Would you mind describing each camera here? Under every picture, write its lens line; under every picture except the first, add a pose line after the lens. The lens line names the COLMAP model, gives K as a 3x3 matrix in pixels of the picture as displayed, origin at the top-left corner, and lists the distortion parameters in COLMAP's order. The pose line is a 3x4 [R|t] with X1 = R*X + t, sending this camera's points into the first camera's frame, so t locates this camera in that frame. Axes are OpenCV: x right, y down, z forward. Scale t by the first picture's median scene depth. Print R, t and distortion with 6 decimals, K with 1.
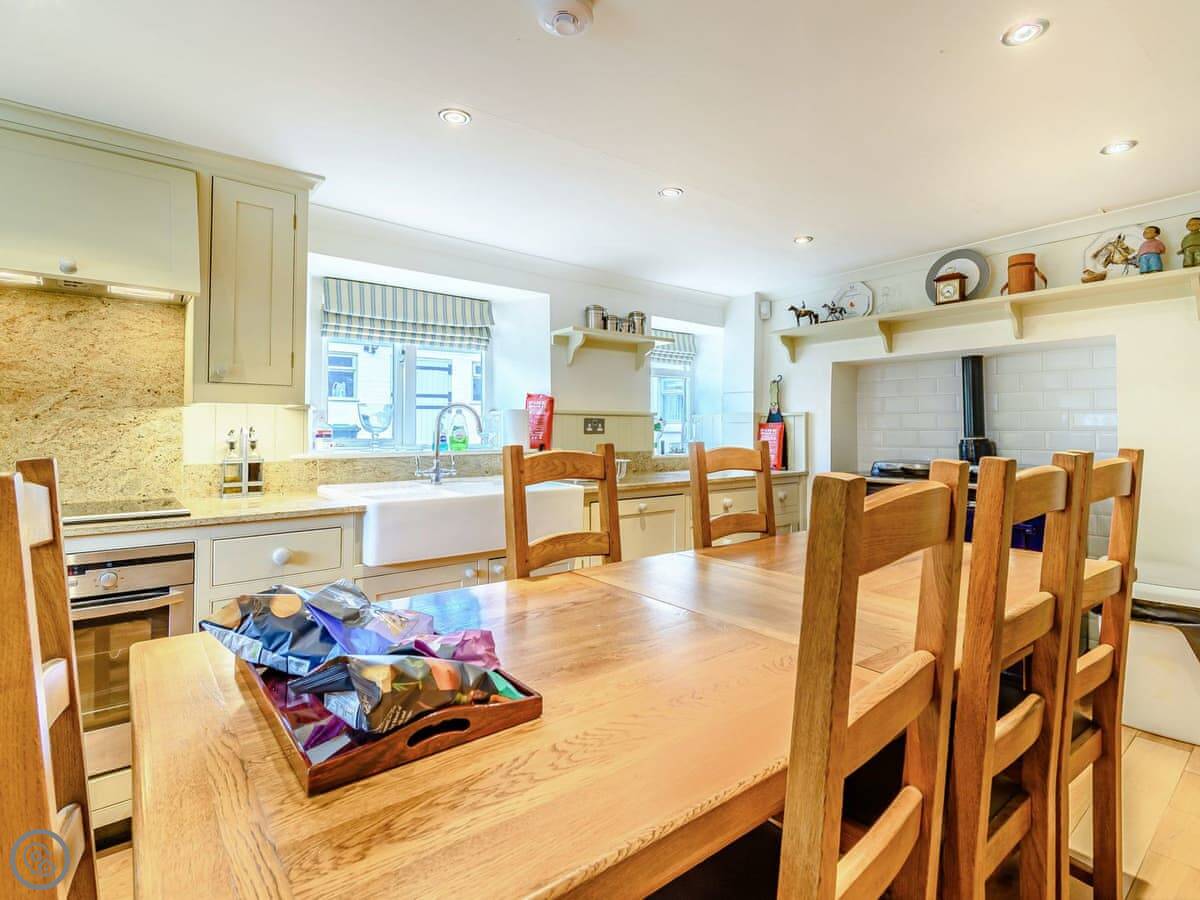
lens RADIAL K [[612.8, 0, 594.6], [0, 612.8, 439.7], [0, 0, 1]] dist [0.006231, 0.000836]
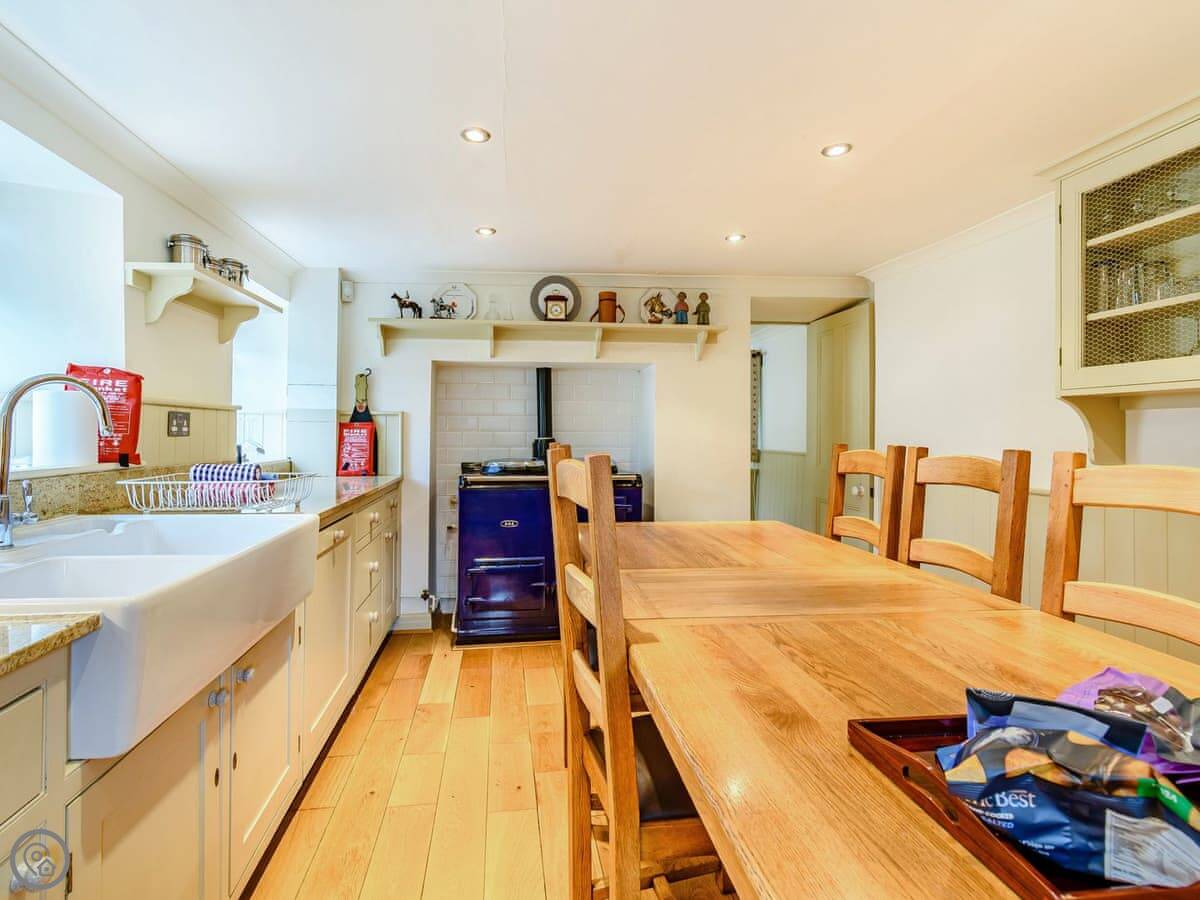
lens RADIAL K [[612.8, 0, 593.7], [0, 612.8, 458.0], [0, 0, 1]] dist [0.006231, 0.000836]
pose [[0.522354, -0.036604, 0.851943, -0.327641], [0.012400, 0.999299, 0.035332, -0.004025], [-0.852639, -0.007891, 0.522442, 0.294557]]
